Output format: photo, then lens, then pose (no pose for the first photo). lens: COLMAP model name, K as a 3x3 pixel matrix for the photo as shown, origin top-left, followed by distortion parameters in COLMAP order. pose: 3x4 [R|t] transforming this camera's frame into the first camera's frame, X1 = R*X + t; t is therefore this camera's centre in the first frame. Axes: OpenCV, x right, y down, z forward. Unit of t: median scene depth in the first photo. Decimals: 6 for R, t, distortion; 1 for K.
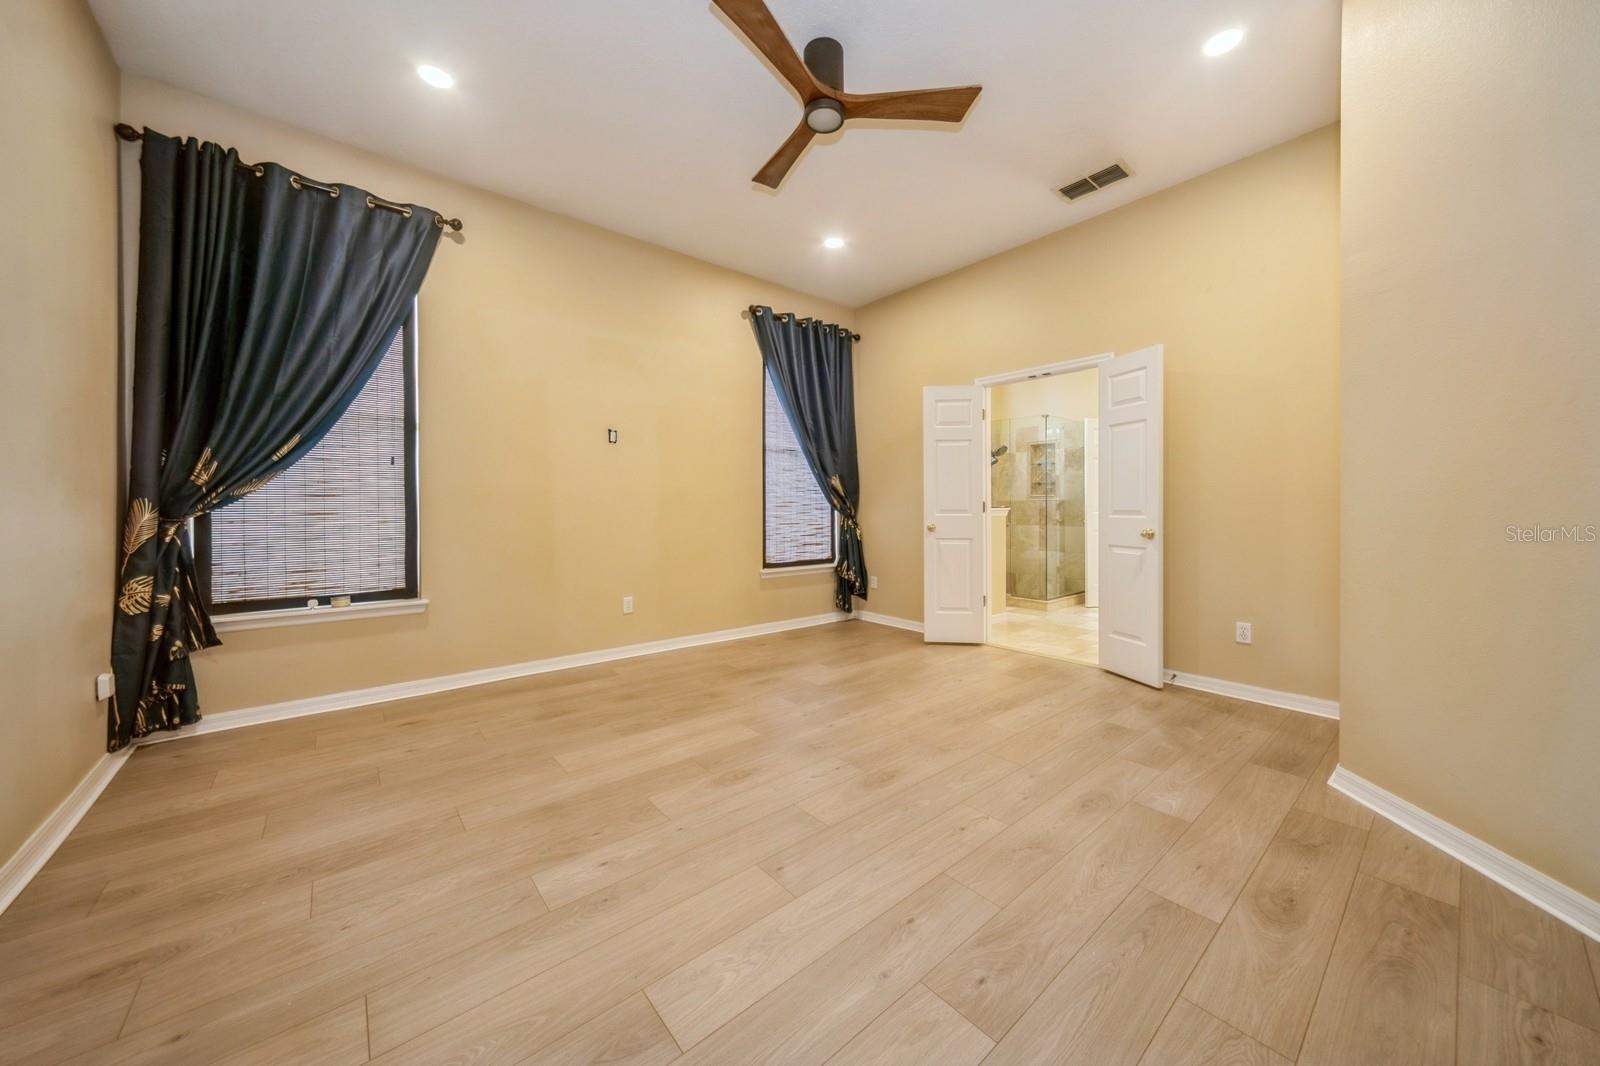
lens RADIAL K [[562.6, 0, 811.7], [0, 562.6, 506.8], [0, 0, 1]] dist [0.000383, 0.000050]
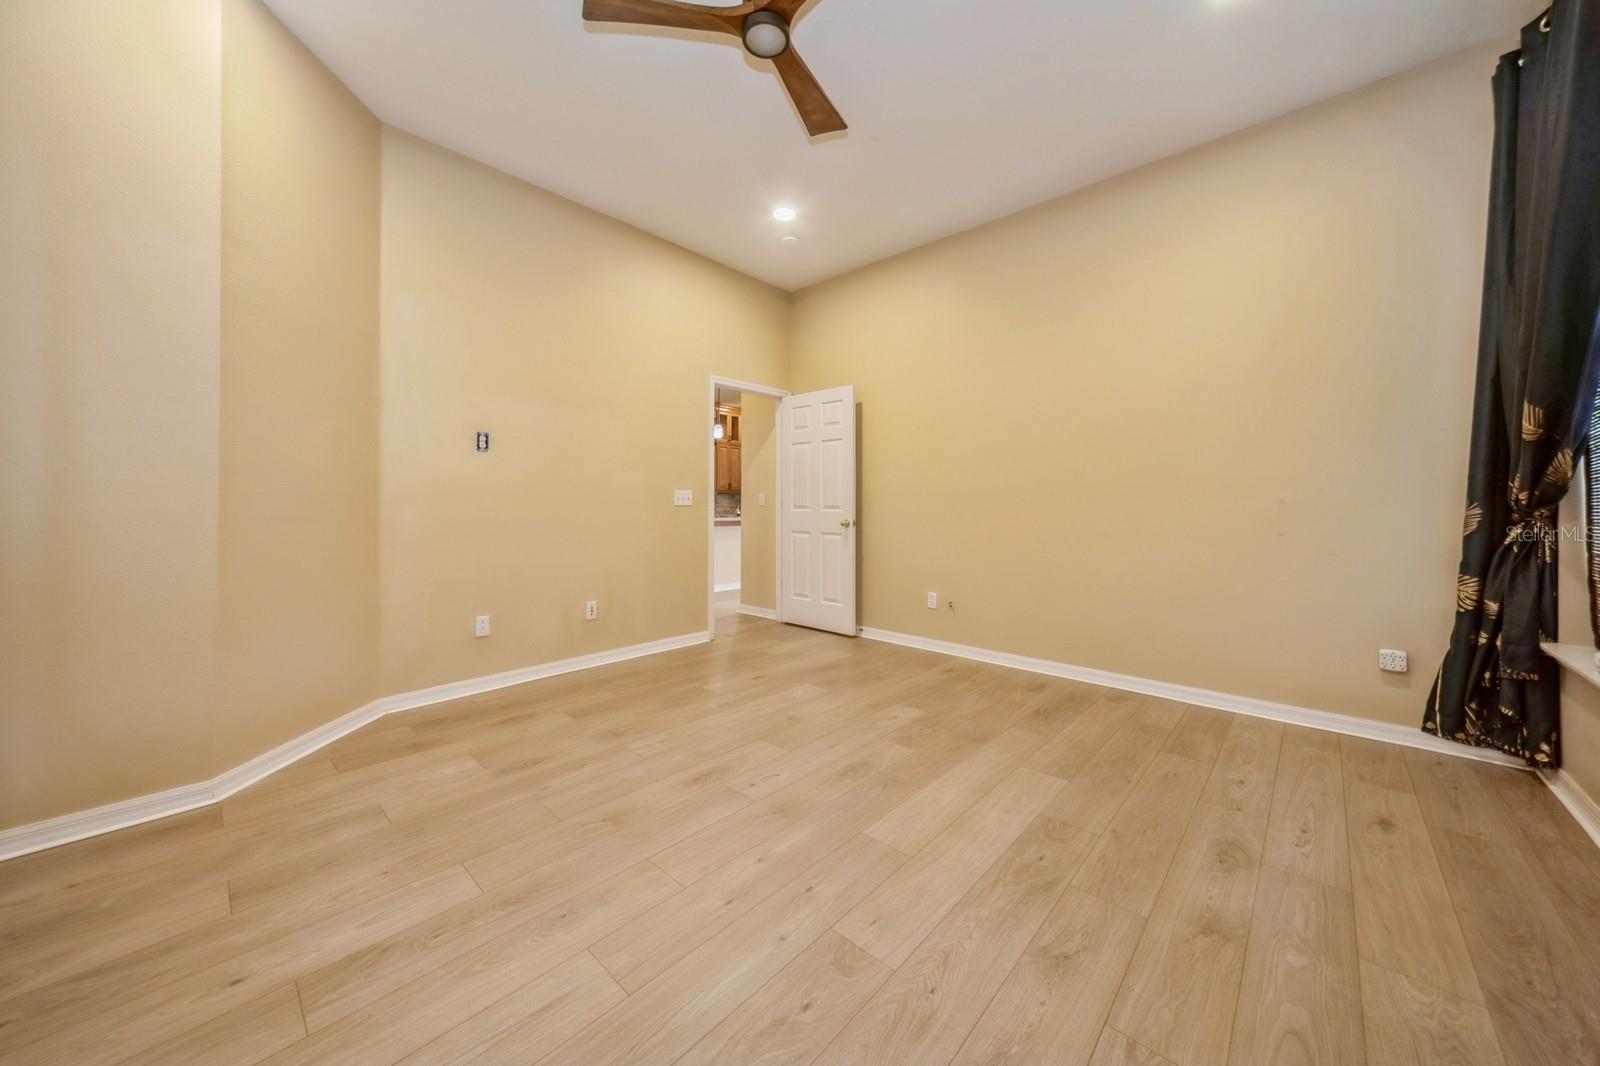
lens RADIAL K [[562.6, 0, 811.7], [0, 562.6, 506.8], [0, 0, 1]] dist [0.000383, 0.000050]
pose [[-0.990679, -0.003097, -0.136180, 0.040116], [-0.002814, 0.999993, -0.002270, 0.004275], [0.136187, -0.001866, -0.990681, 1.009873]]
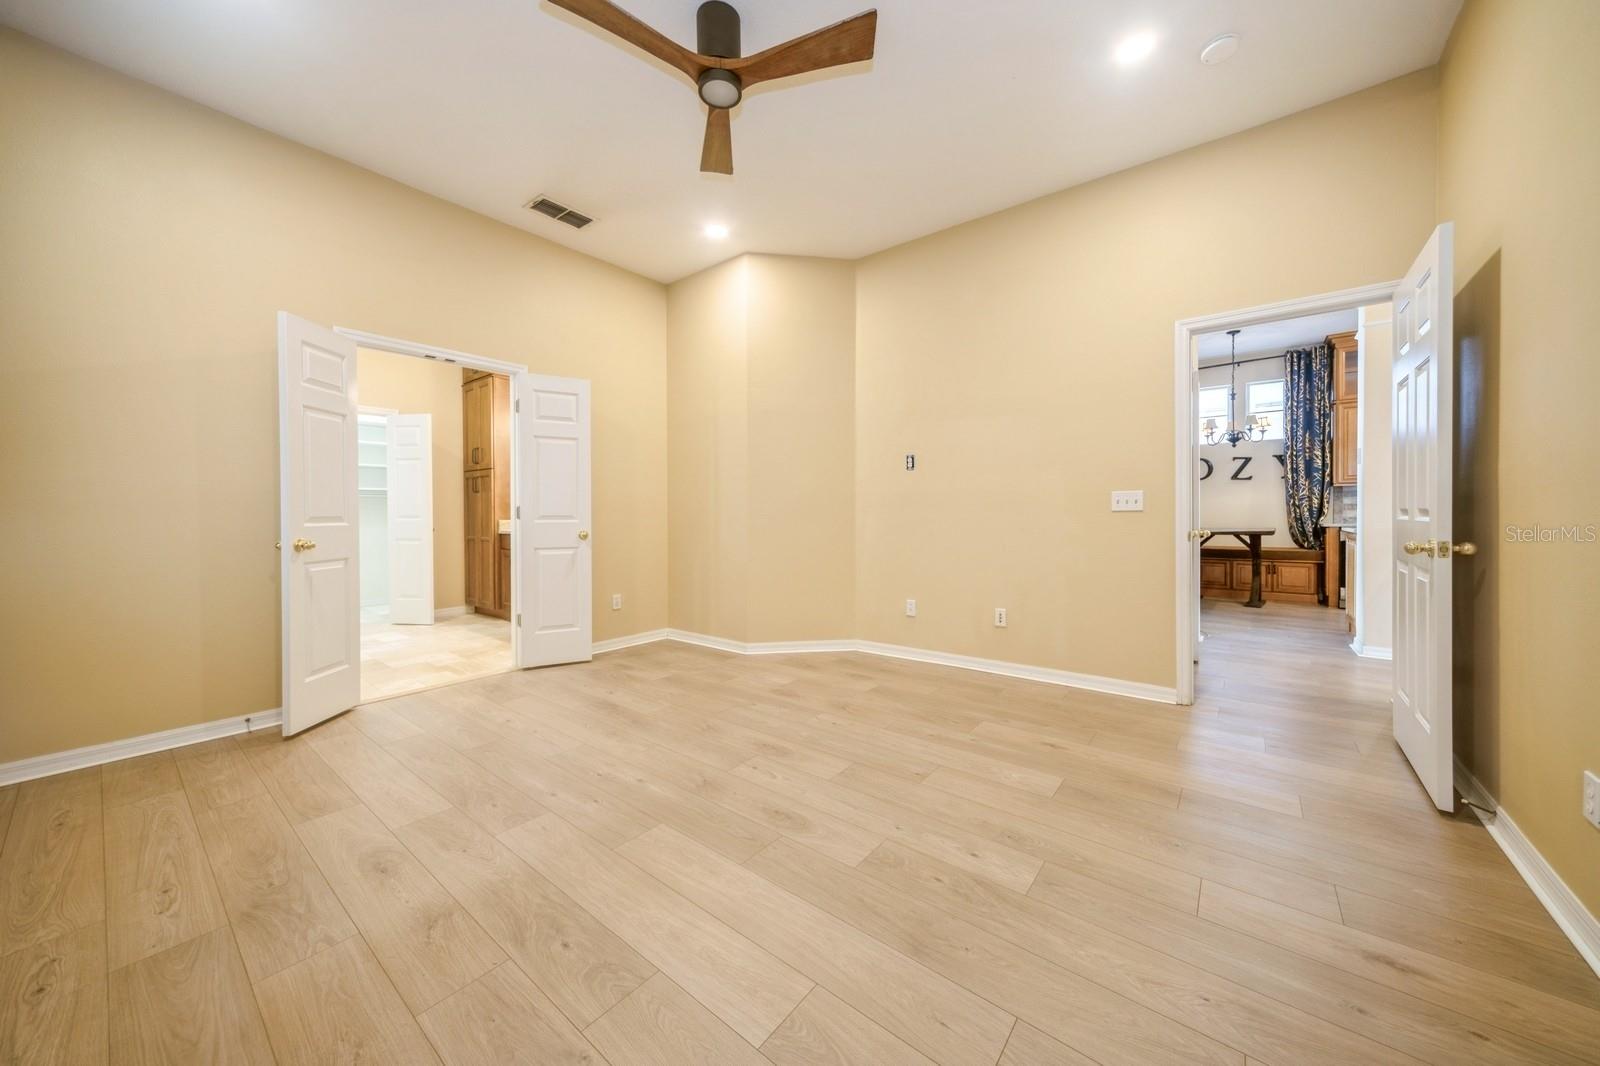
lens RADIAL K [[558.5, 0, 814.5], [0, 558.5, 521.7], [0, 0, 1]] dist [0.000323, 0.000173]
pose [[-0.207975, -0.013253, 0.978044, -0.500743], [0.003115, 0.999894, 0.014212, 0.003330], [-0.978129, 0.006002, -0.207912, 0.575521]]
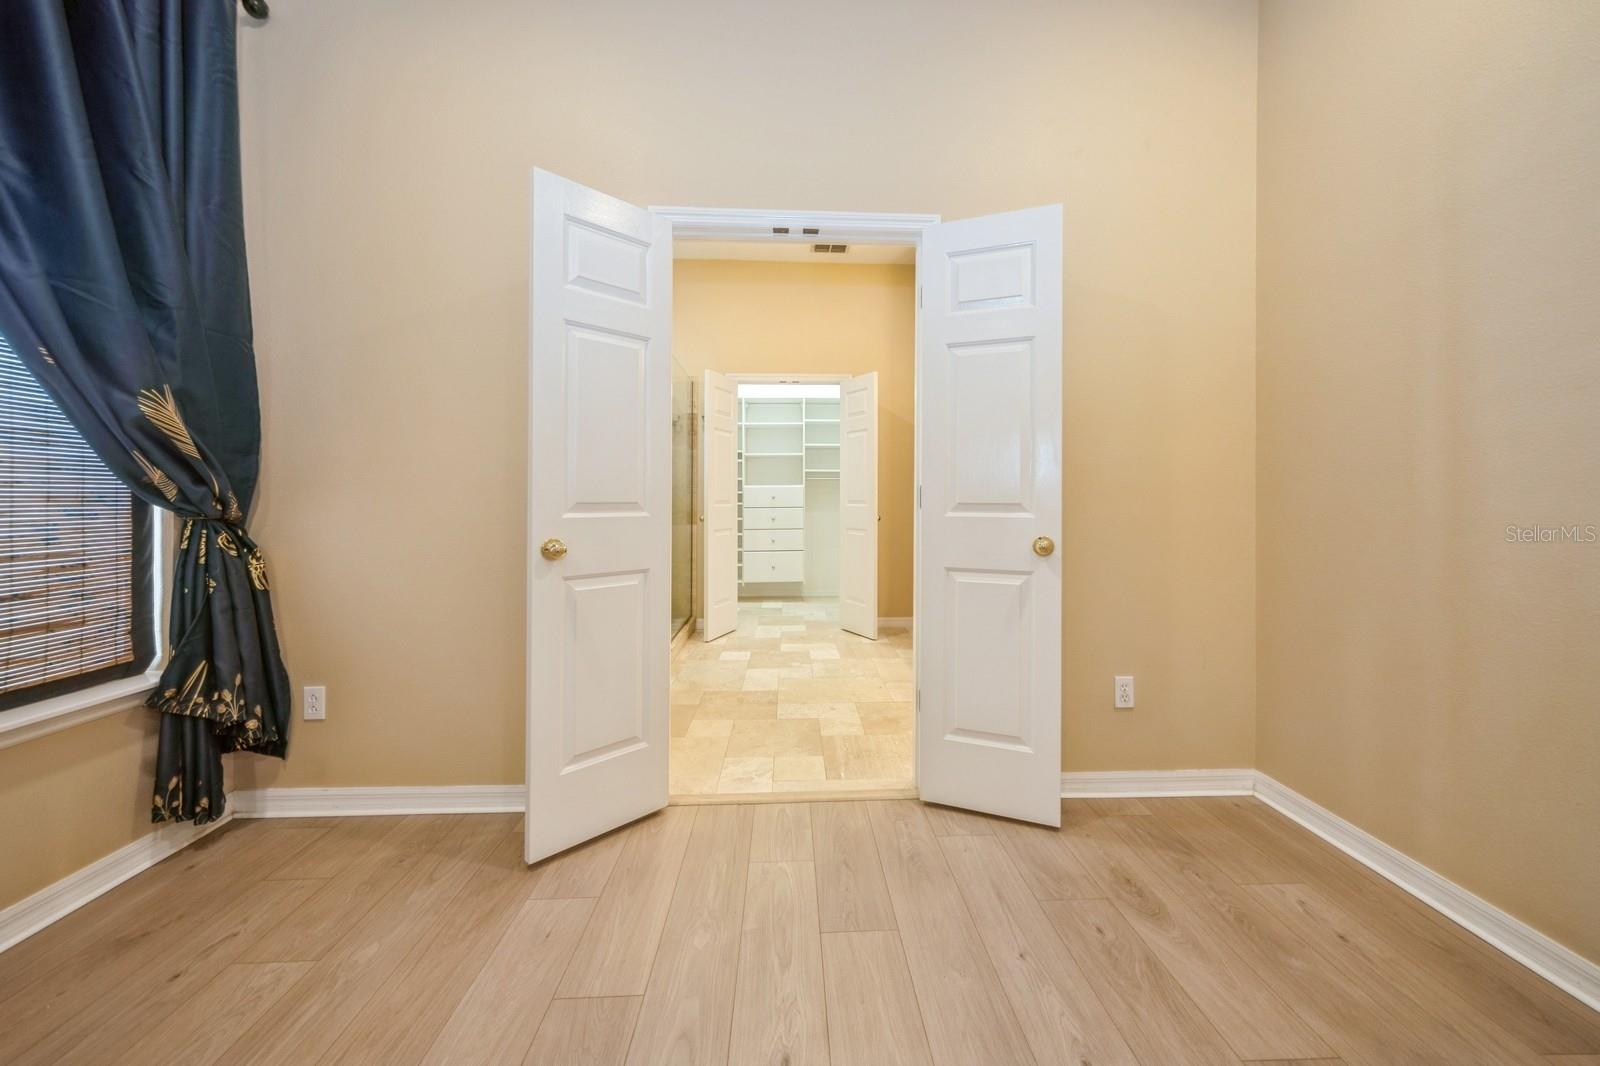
lens RADIAL K [[555.3, 0, 804.9], [0, 555.3, 496.9], [0, 0, 1]] dist [0.000287, 0.000014]
pose [[0.613169, 0.010275, 0.789885, 0.024535], [-0.003549, 0.999941, -0.010252, 0.004894], [-0.789944, 0.003483, 0.613170, 0.641074]]
